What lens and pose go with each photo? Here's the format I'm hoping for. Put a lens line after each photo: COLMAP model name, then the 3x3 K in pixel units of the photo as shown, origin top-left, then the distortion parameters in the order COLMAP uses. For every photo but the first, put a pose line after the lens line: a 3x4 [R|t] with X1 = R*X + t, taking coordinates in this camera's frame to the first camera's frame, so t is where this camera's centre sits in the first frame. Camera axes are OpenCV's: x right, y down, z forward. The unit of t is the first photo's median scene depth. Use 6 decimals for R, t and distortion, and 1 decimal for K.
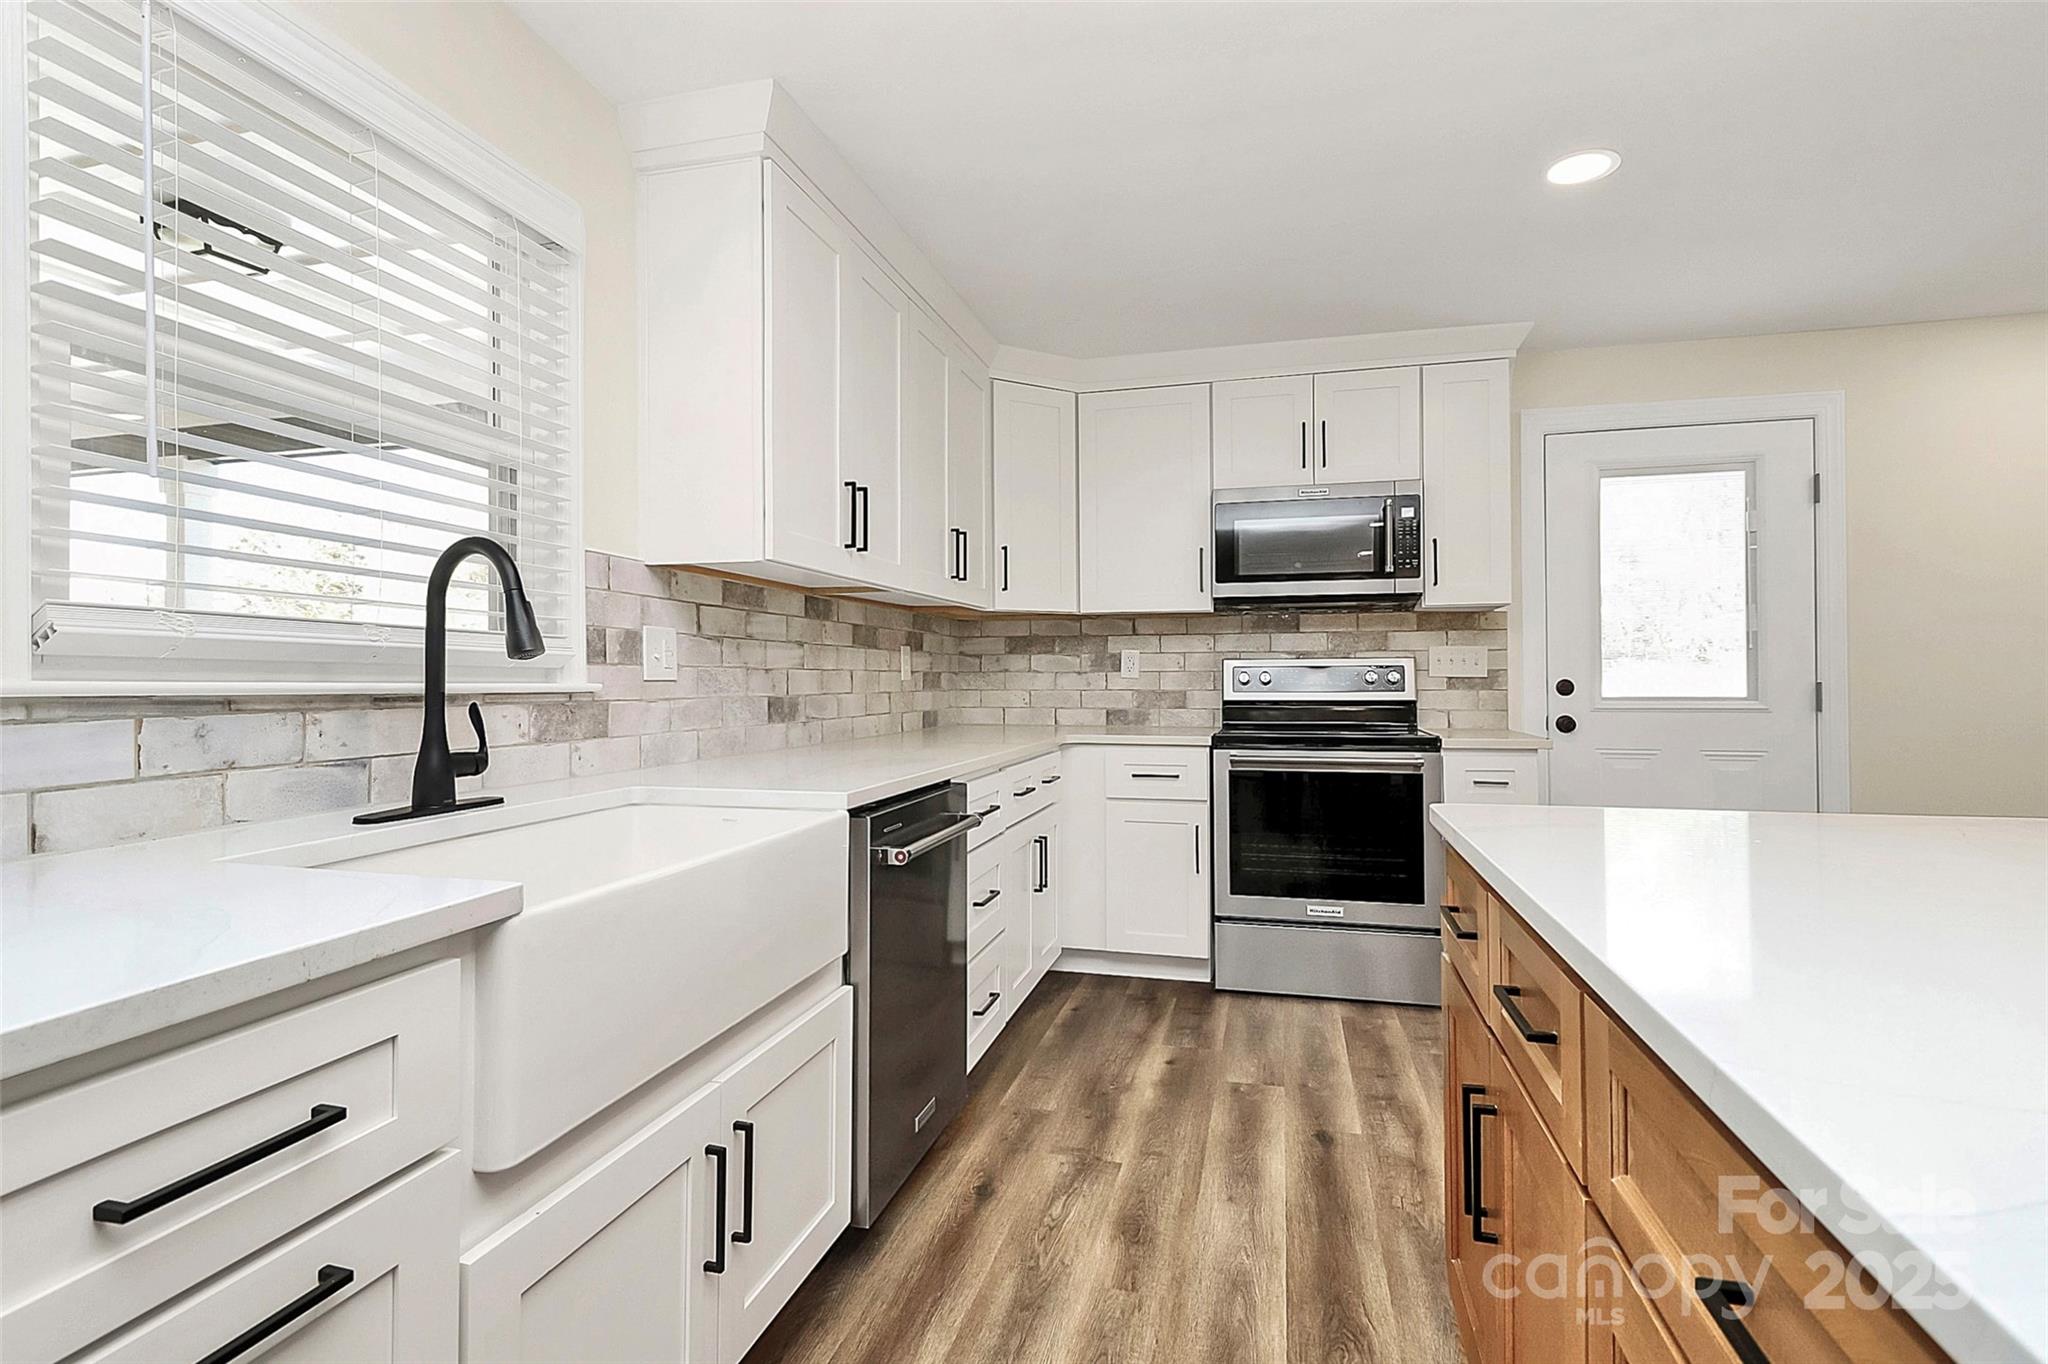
lens RADIAL K [[986.0, 0, 1027.2], [0, 986.0, 665.5], [0, 0, 1]] dist [0.000928, -0.008202]
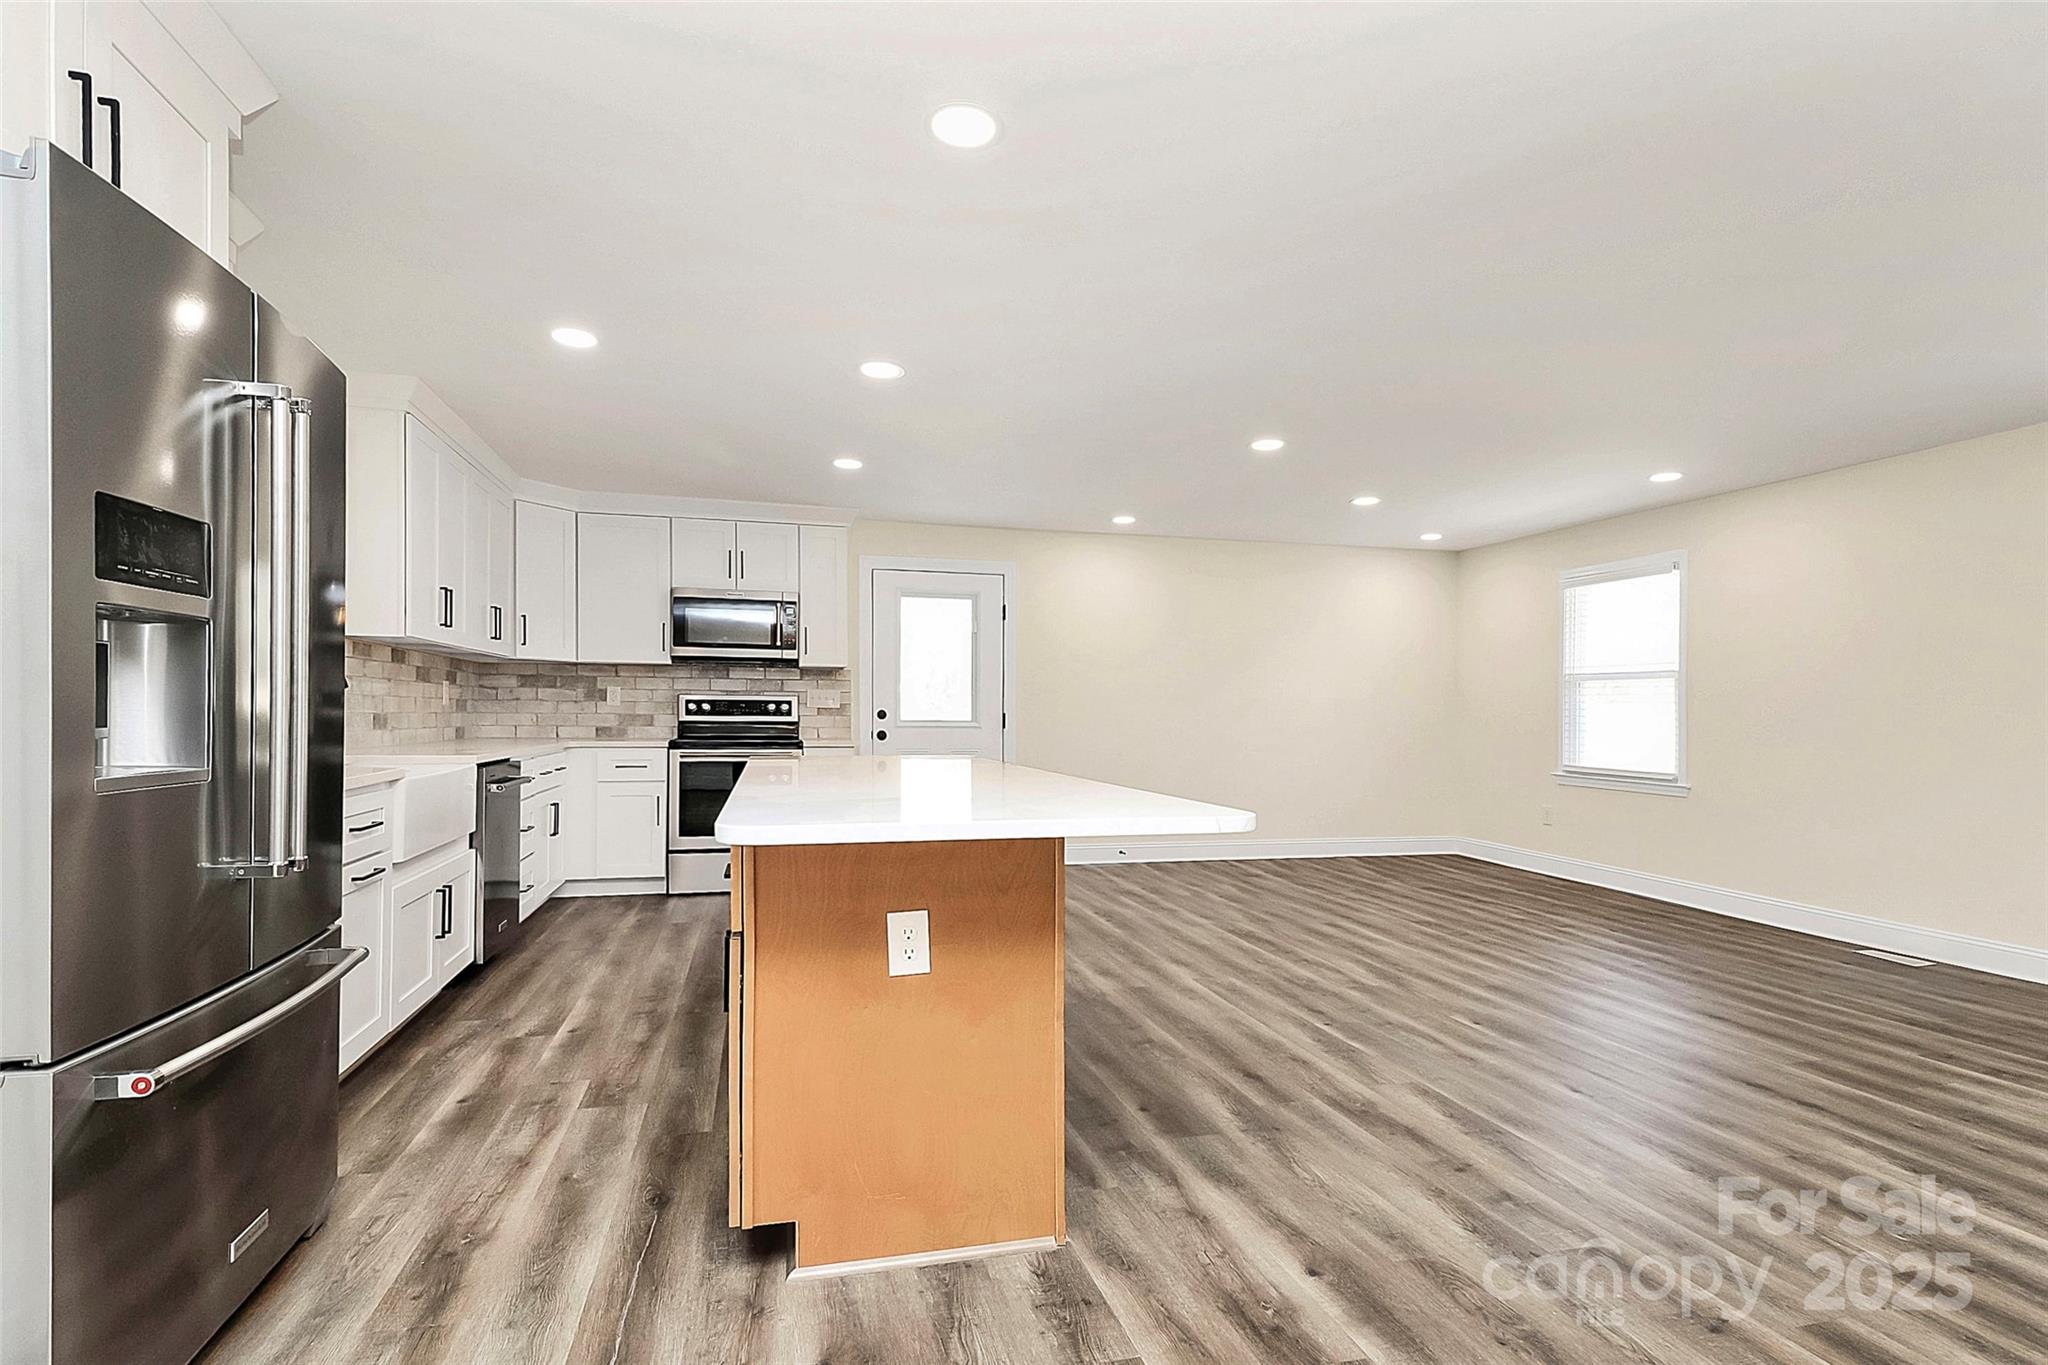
lens RADIAL K [[986.0, 0, 1023.4], [0, 986.0, 739.1], [0, 0, 1]] dist [0.000928, -0.008202]
pose [[0.874779, 0.000998, 0.484521, -0.087931], [-0.020623, 0.999168, 0.035175, -0.002374], [-0.484083, -0.040762, 0.874072, -0.702156]]
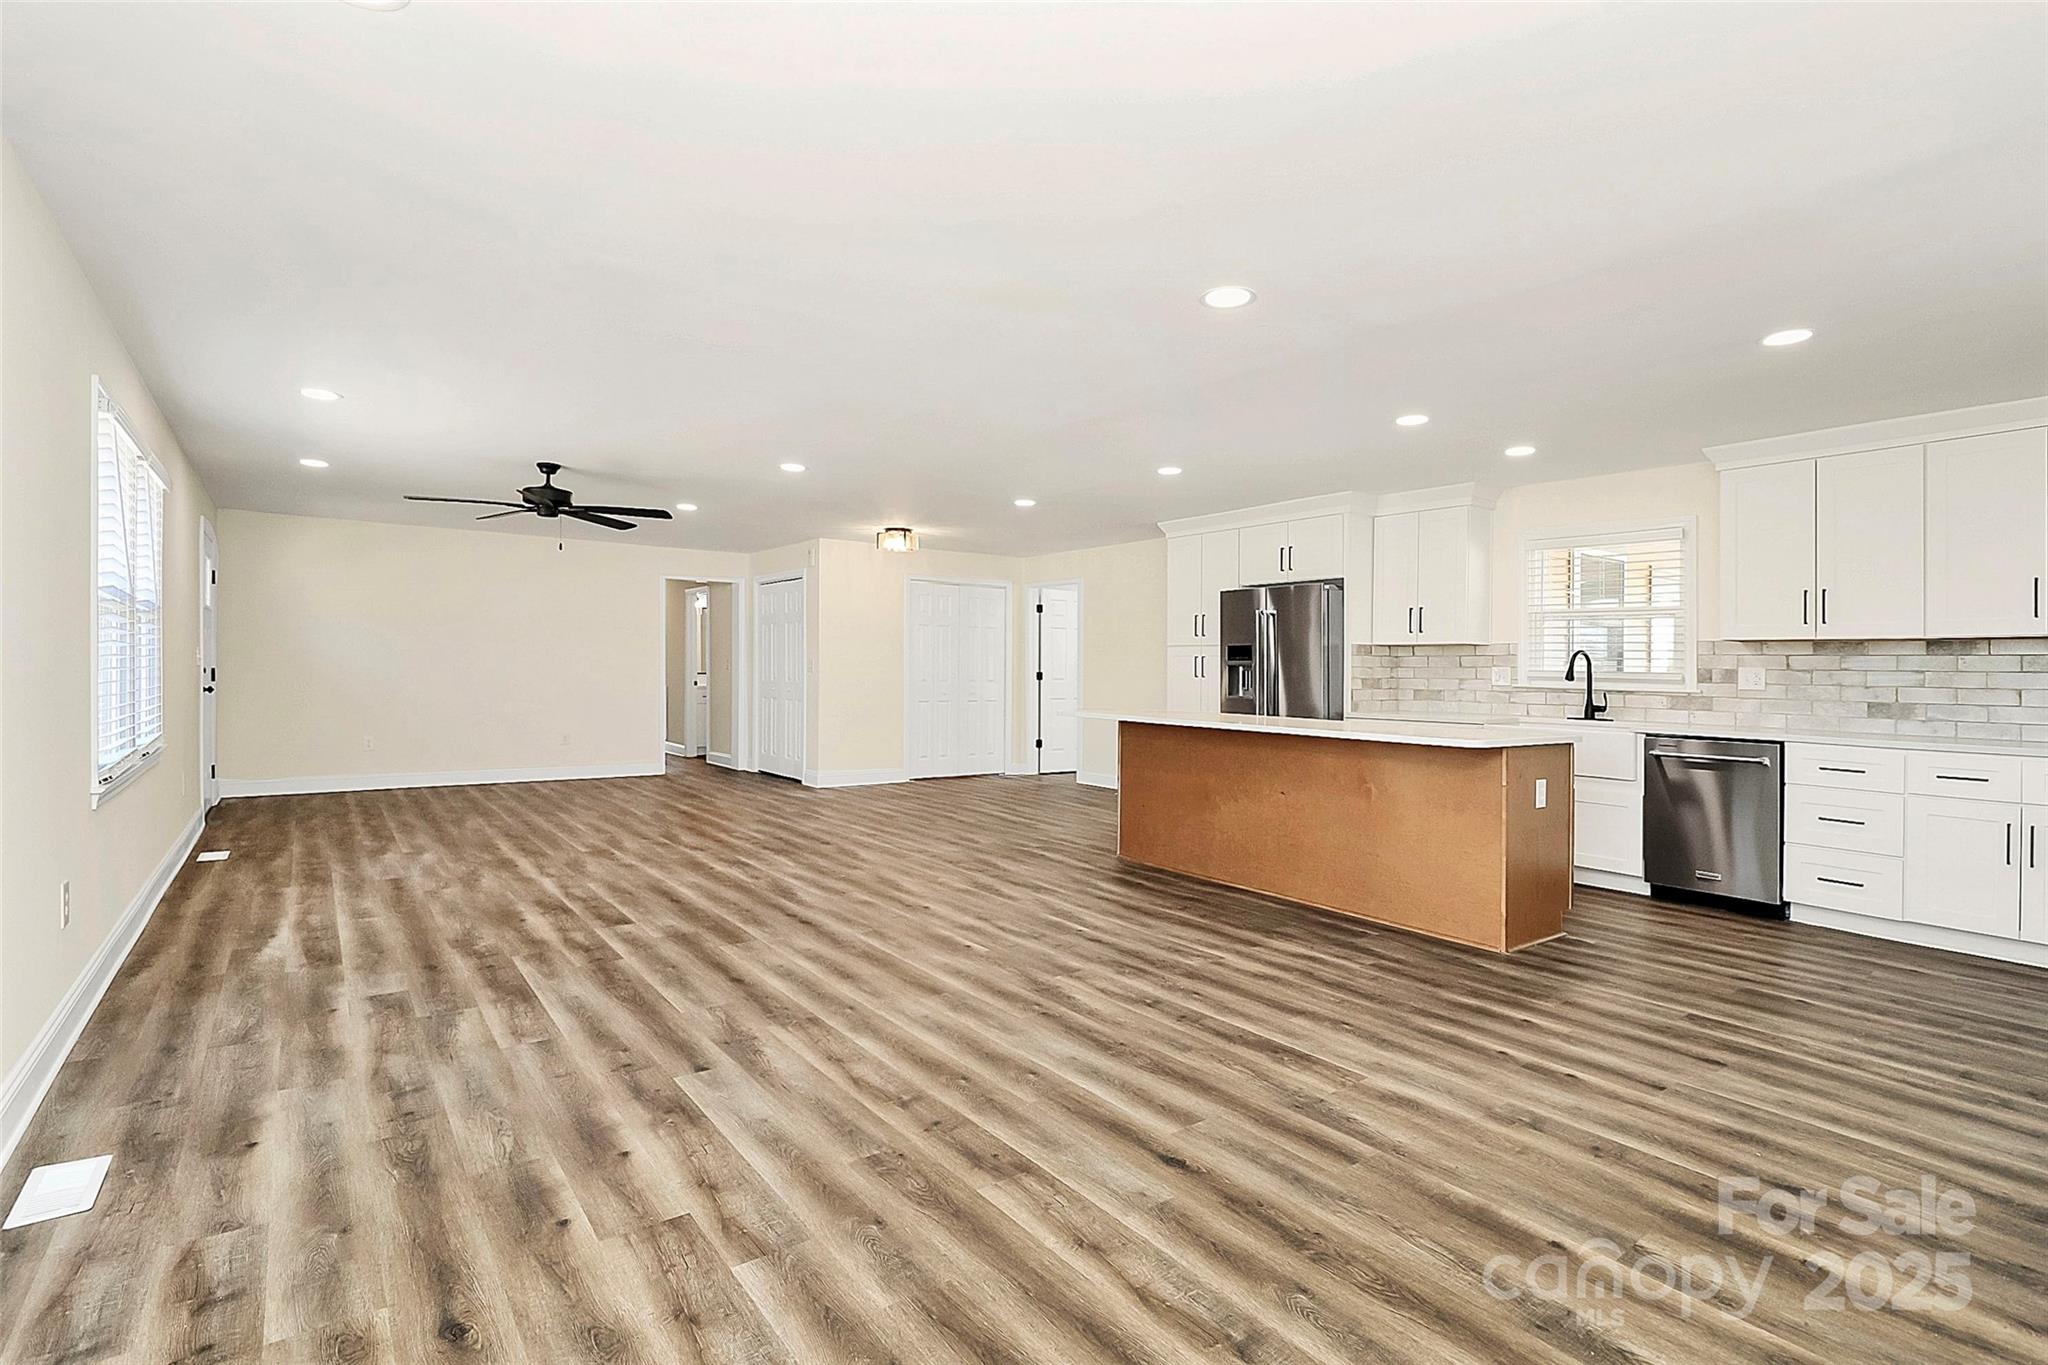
lens RADIAL K [[950.5, 0, 1010.0], [0, 950.5, 670.5], [0, 0, 1]] dist [0.004811, -0.004107]
pose [[-0.630190, -0.002139, -0.776438, 1.630454], [-0.001517, 0.999998, -0.001523, -0.017122], [0.776439, 0.000218, -0.630192, 0.676182]]
